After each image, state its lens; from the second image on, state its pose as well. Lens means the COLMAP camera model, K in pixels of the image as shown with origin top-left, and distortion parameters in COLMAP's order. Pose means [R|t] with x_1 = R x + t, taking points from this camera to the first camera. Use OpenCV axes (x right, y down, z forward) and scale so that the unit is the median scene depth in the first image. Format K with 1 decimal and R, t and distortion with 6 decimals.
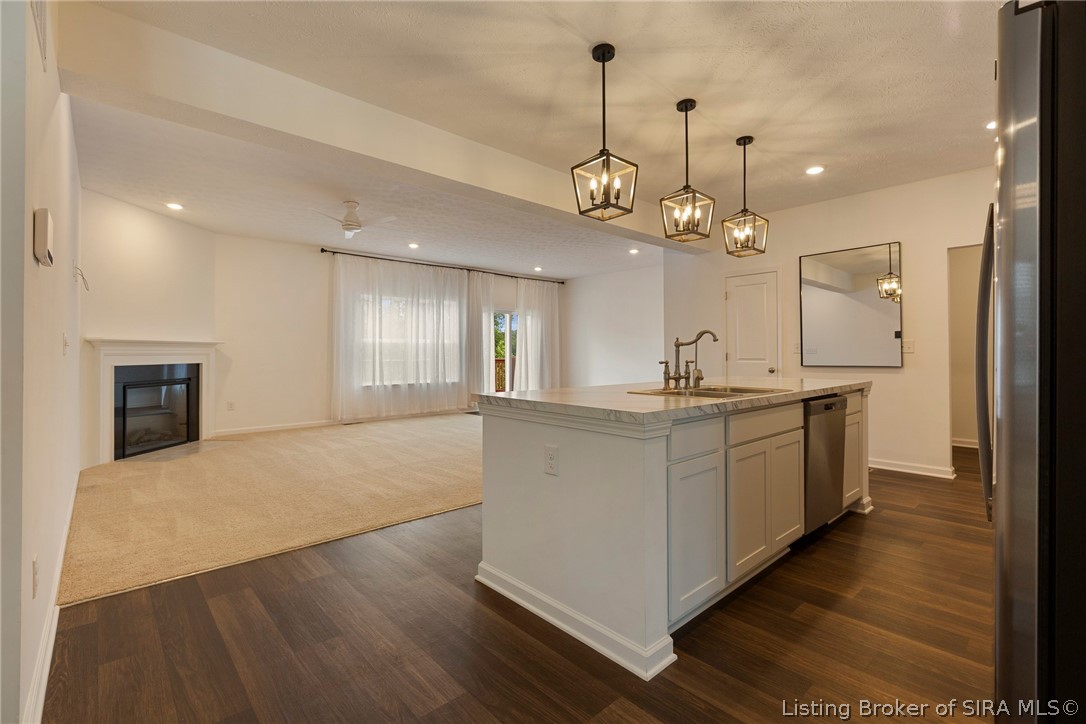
lens RADIAL K [[485.4, 0, 545.5], [0, 485.4, 346.6], [0, 0, 1]] dist [0.001413, -0.000759]
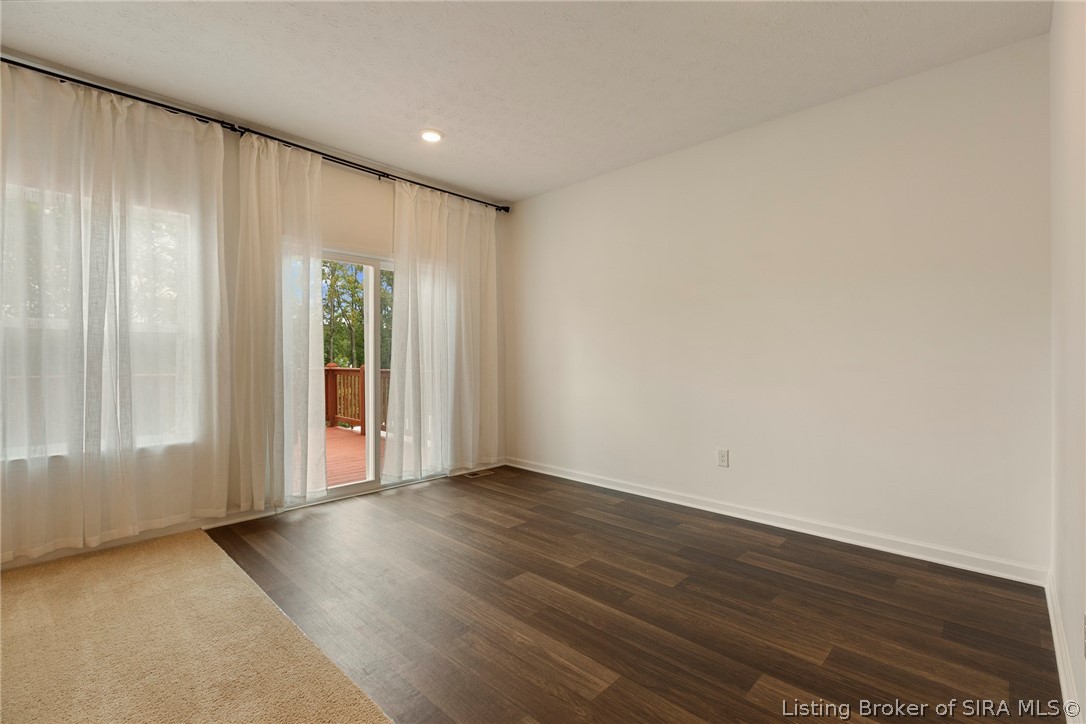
lens RADIAL K [[485.4, 0, 540.4], [0, 485.4, 357.8], [0, 0, 1]] dist [0.001413, -0.000759]
pose [[0.997950, -0.001727, 0.063977, 0.053424], [0.001181, 0.999963, 0.008564, 0.010059], [-0.063989, -0.008471, 0.997915, 0.733683]]
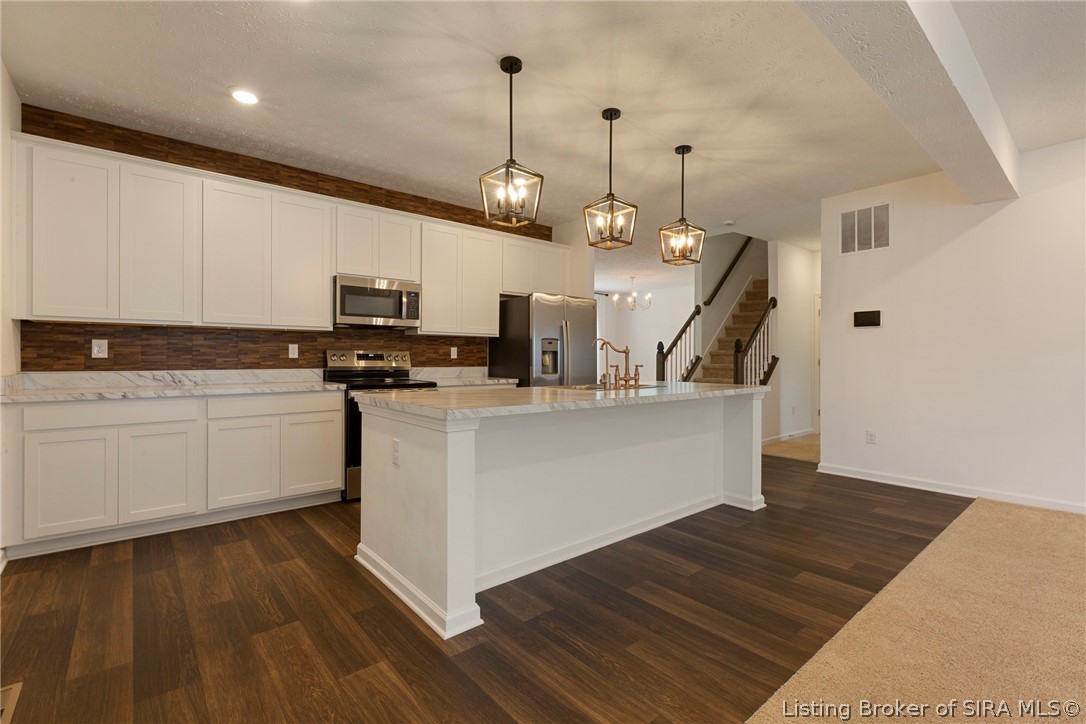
lens RADIAL K [[485.4, 0, 543.9], [0, 485.4, 361.1], [0, 0, 1]] dist [0.001413, -0.000759]
pose [[-0.999178, -0.001753, 0.040495, 0.153446], [-0.001967, 0.999984, -0.005236, 0.009096], [-0.040486, -0.005311, -0.999166, 0.796978]]
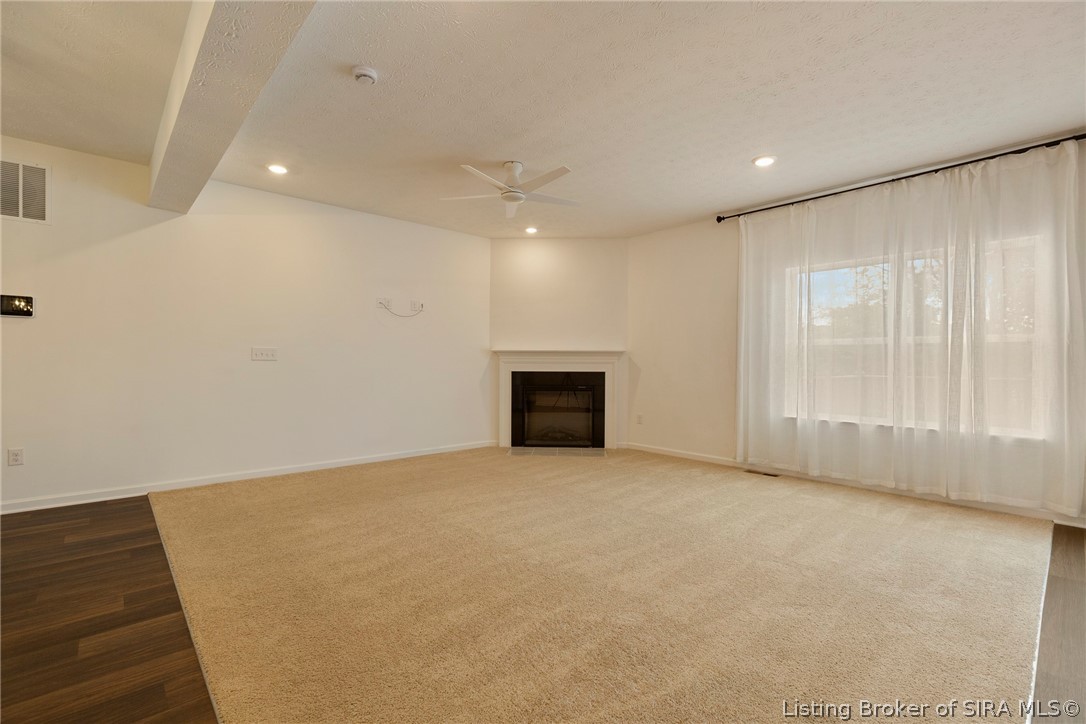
lens RADIAL K [[485.4, 0, 545.1], [0, 485.4, 357.6], [0, 0, 1]] dist [0.001413, -0.000759]
pose [[-0.002854, -0.006872, -0.999972, 0.238091], [0.004599, 0.999966, -0.006885, 0.008744], [0.999985, -0.004619, -0.002822, 0.697980]]
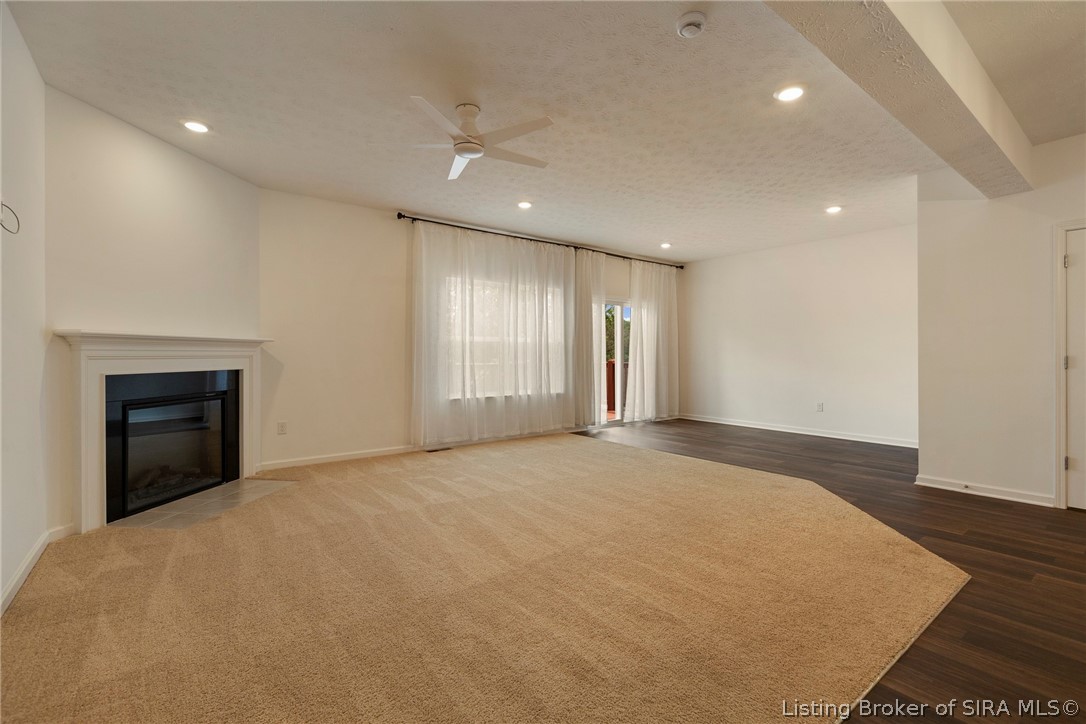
lens RADIAL K [[485.4, 0, 544.7], [0, 485.4, 355.4], [0, 0, 1]] dist [0.001413, -0.000759]
pose [[0.996706, 0.002265, -0.081074, -0.169572], [-0.001185, 0.999910, 0.013376, 0.003204], [0.081097, -0.013236, 0.996618, 0.265439]]
